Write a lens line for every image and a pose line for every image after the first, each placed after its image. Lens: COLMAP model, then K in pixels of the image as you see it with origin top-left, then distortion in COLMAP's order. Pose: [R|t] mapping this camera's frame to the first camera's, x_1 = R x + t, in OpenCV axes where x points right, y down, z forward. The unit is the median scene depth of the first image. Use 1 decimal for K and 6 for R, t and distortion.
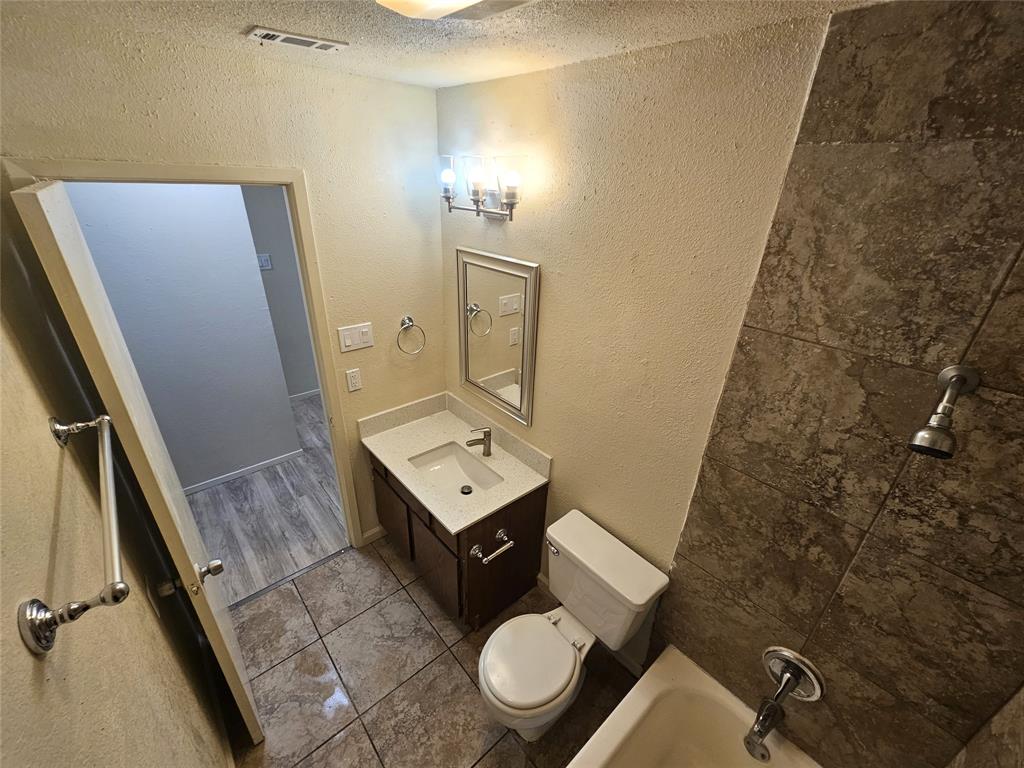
lens RADIAL K [[422.4, 0, 508.0], [0, 422.4, 381.8], [0, 0, 1]] dist [0.004068, -0.000932]
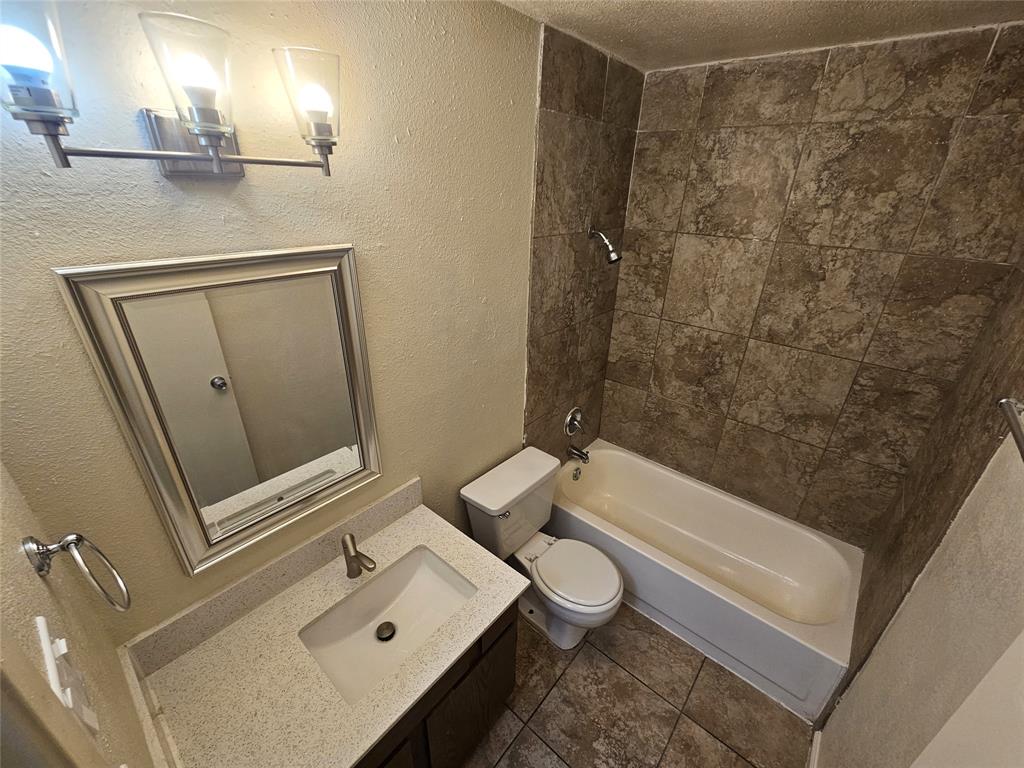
lens RADIAL K [[422.4, 0, 512.2], [0, 422.4, 389.8], [0, 0, 1]] dist [0.004068, -0.000932]
pose [[-0.142105, -0.459356, 0.876812, -0.998536], [0.410346, 0.778763, 0.474494, -0.472283], [-0.900790, 0.427224, 0.077828, 1.244745]]
